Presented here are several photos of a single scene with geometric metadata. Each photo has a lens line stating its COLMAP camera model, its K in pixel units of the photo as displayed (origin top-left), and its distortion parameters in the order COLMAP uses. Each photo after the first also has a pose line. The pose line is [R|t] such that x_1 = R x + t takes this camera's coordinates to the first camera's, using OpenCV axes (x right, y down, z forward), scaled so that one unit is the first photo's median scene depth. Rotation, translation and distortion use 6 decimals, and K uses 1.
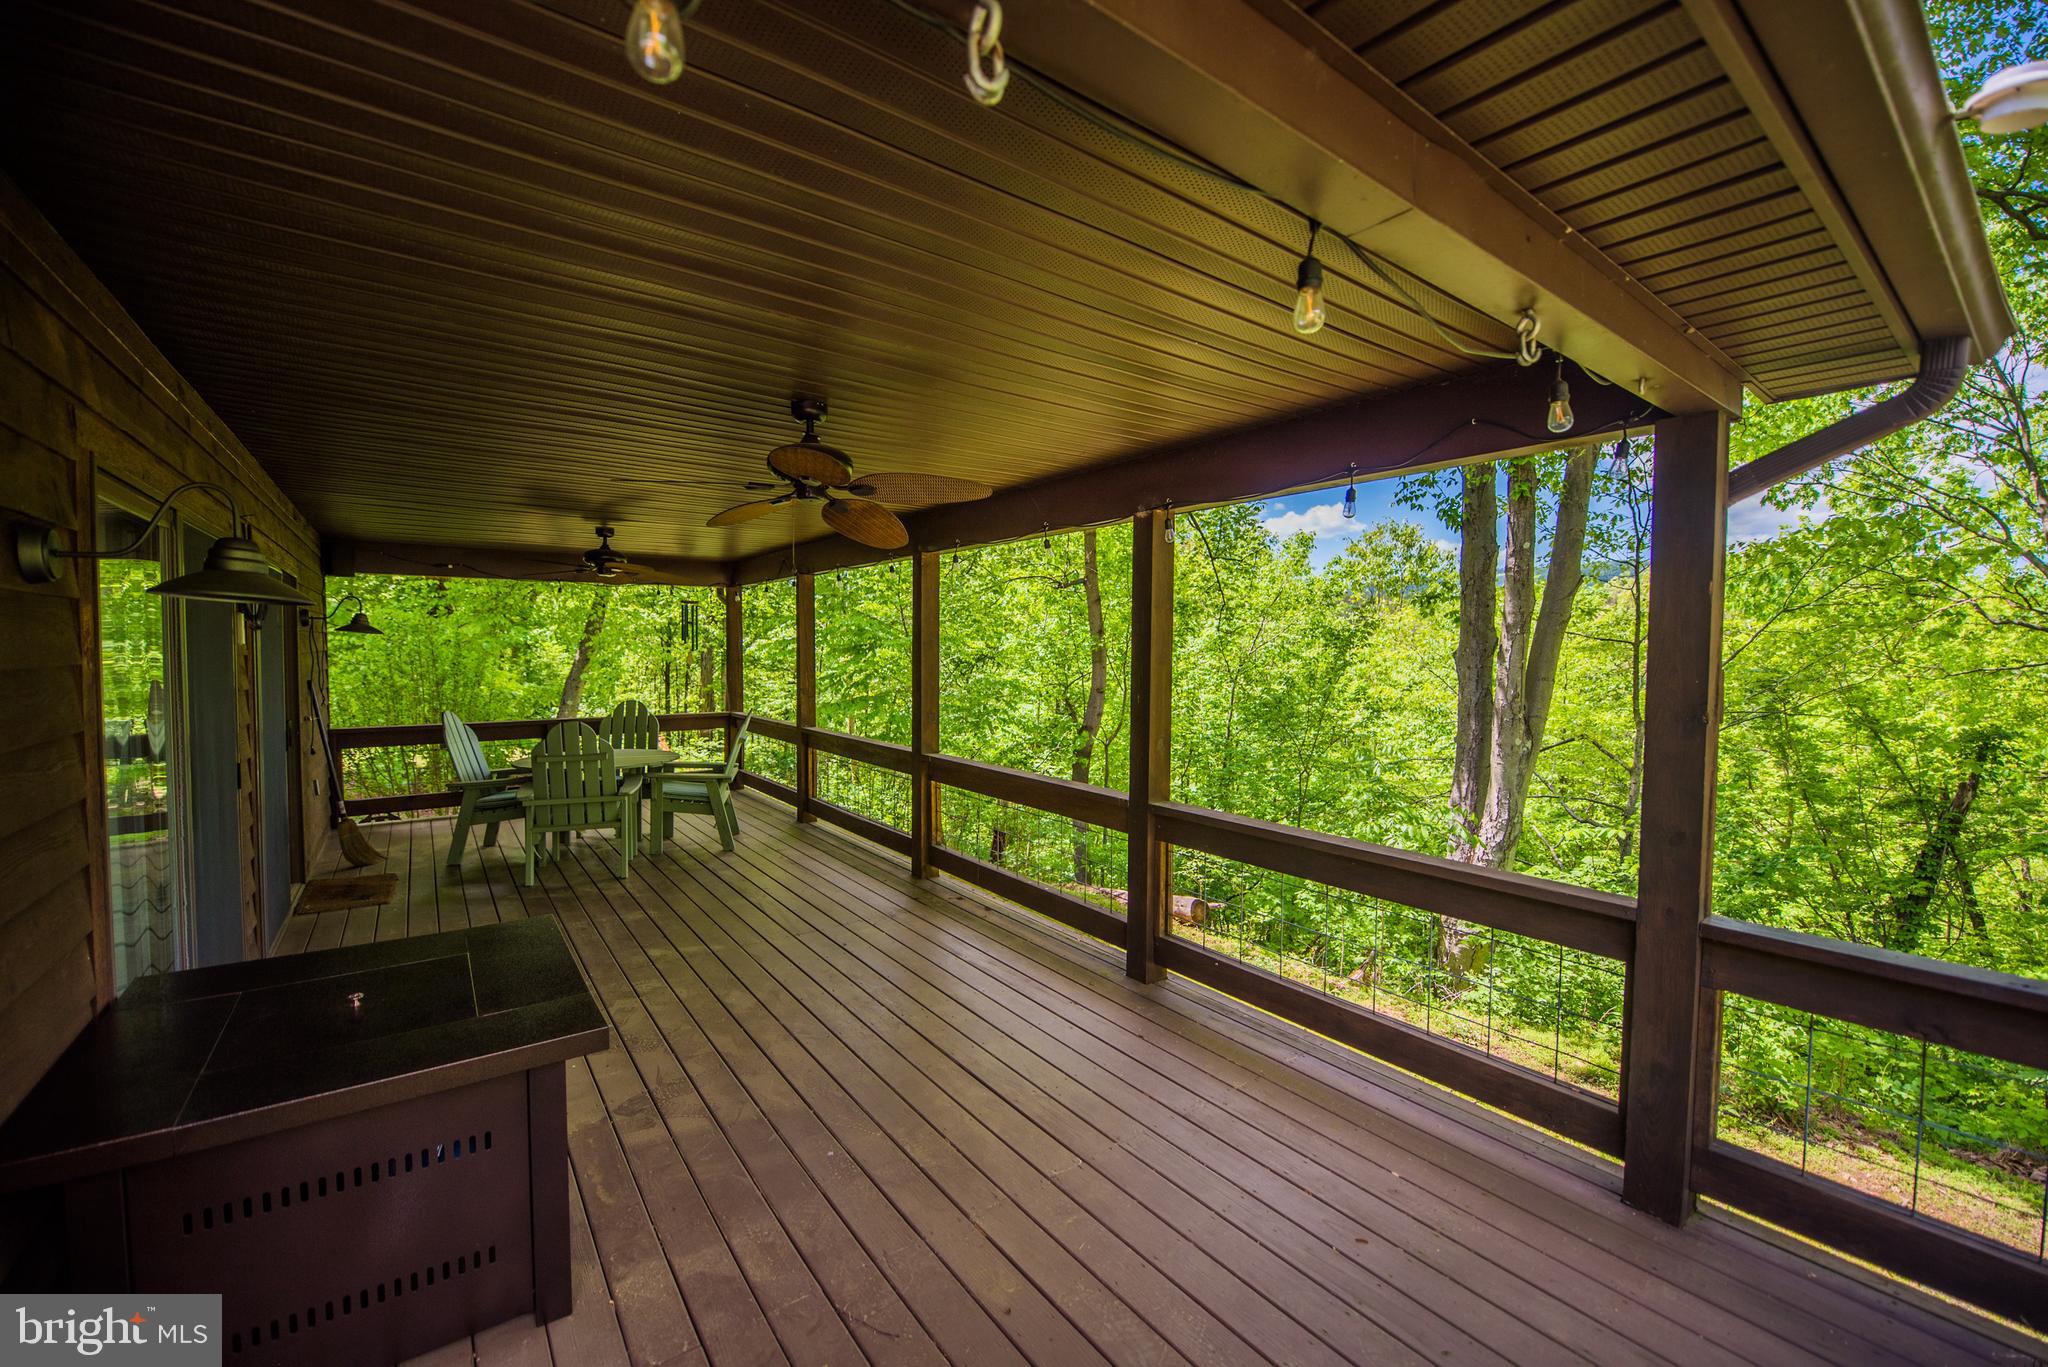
lens RADIAL K [[812.7, 0, 1023.1], [0, 812.7, 683.2], [0, 0, 1]] dist [-0.011633, -0.000255]
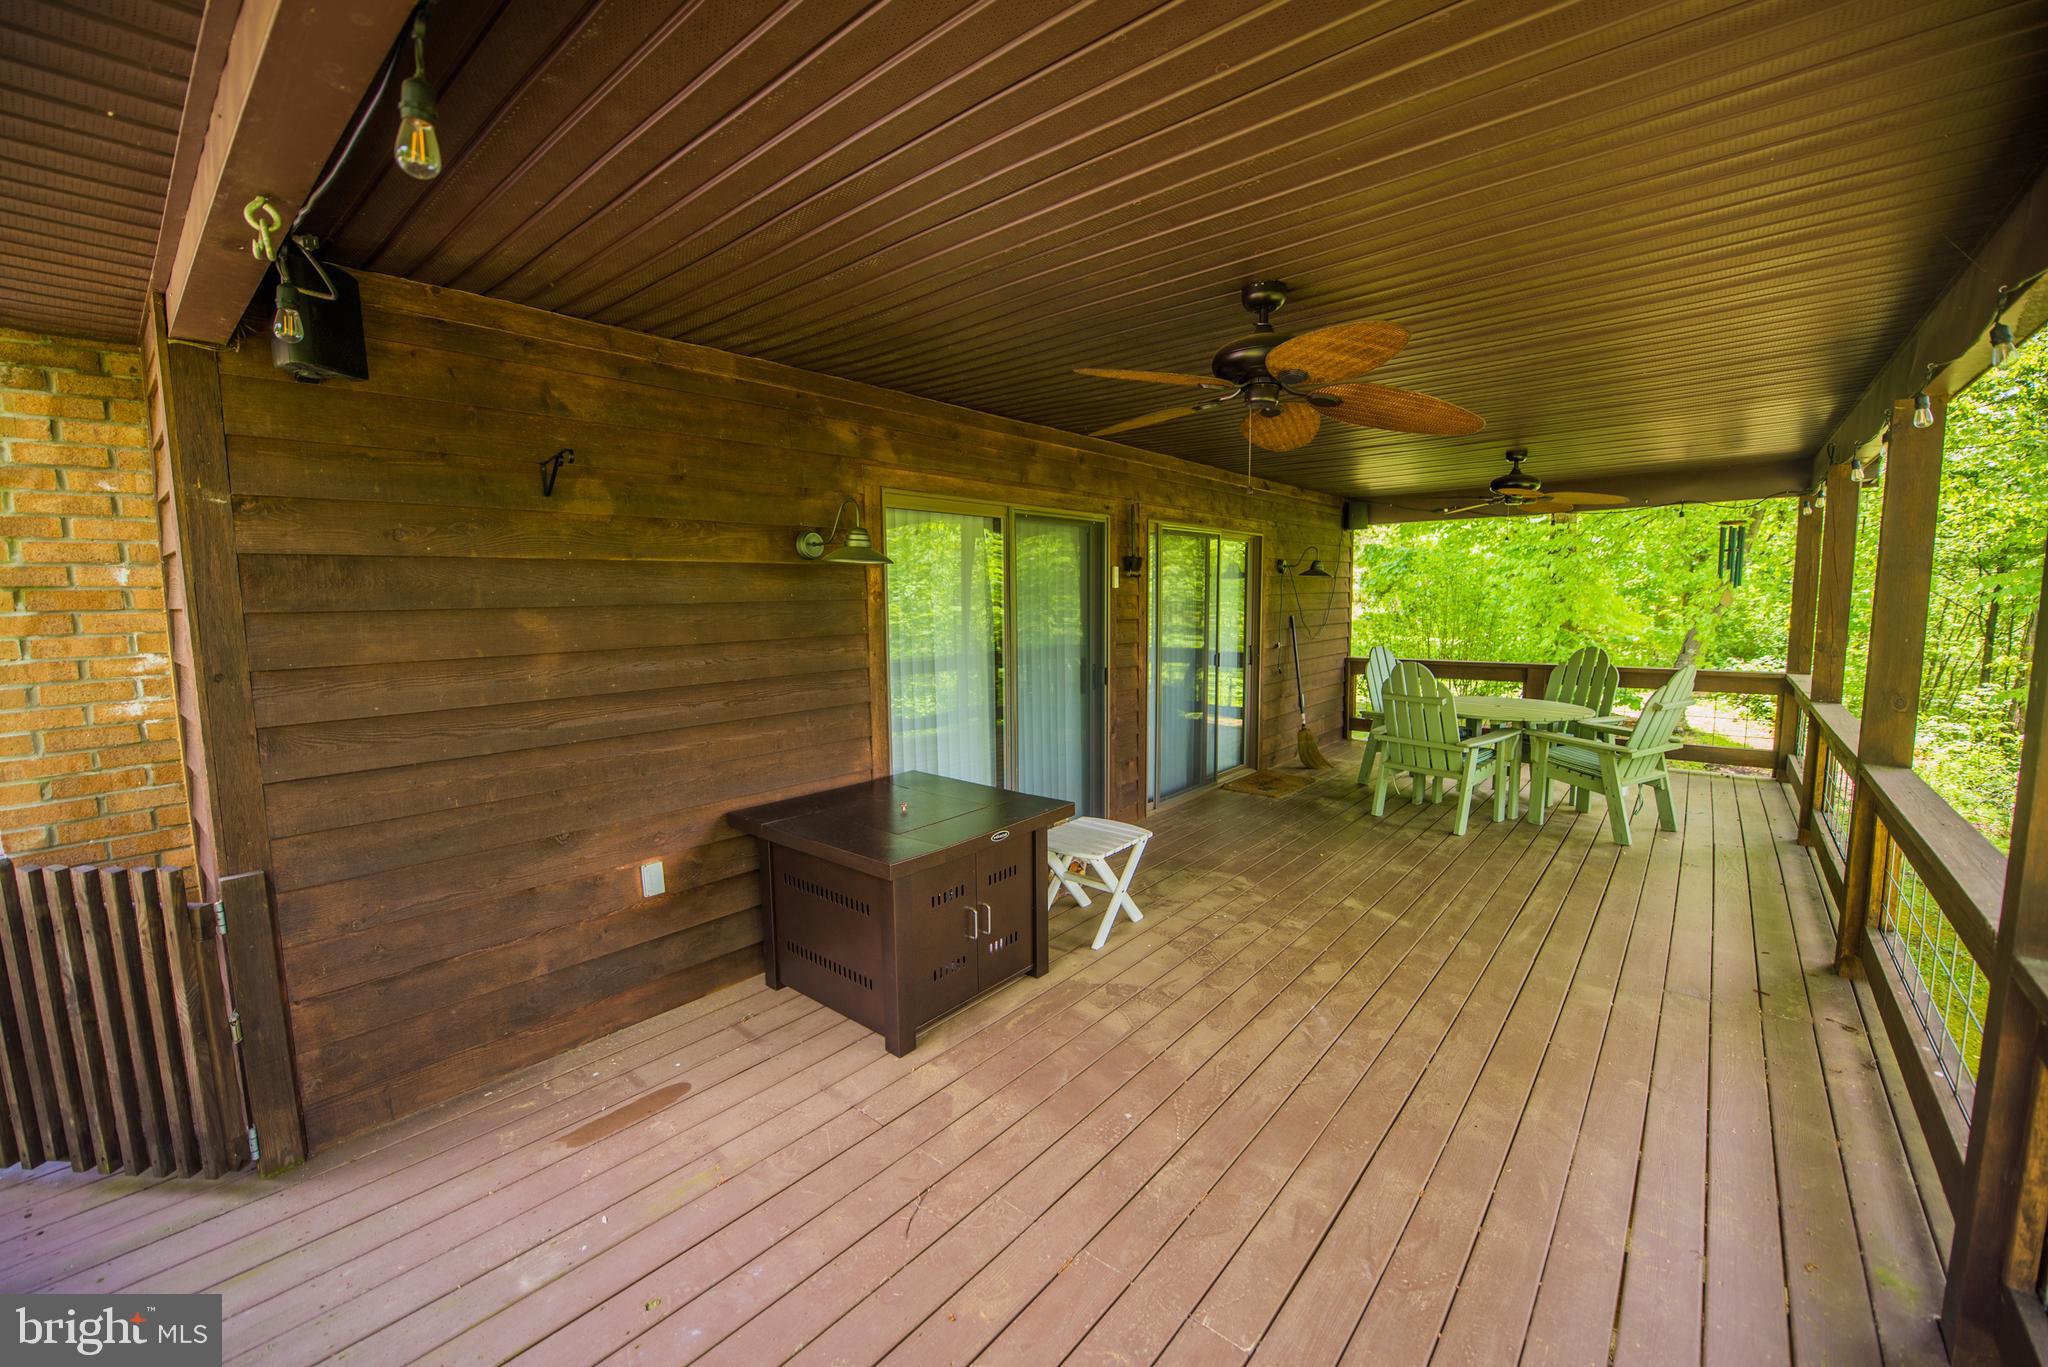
lens RADIAL K [[812.7, 0, 1032.2], [0, 812.7, 688.6], [0, 0, 1]] dist [-0.011633, -0.000255]
pose [[0.216756, 0.096656, -0.971429, 0.254273], [-0.024584, 0.995311, 0.093547, -0.000931], [0.975916, 0.003605, 0.218115, 0.286506]]
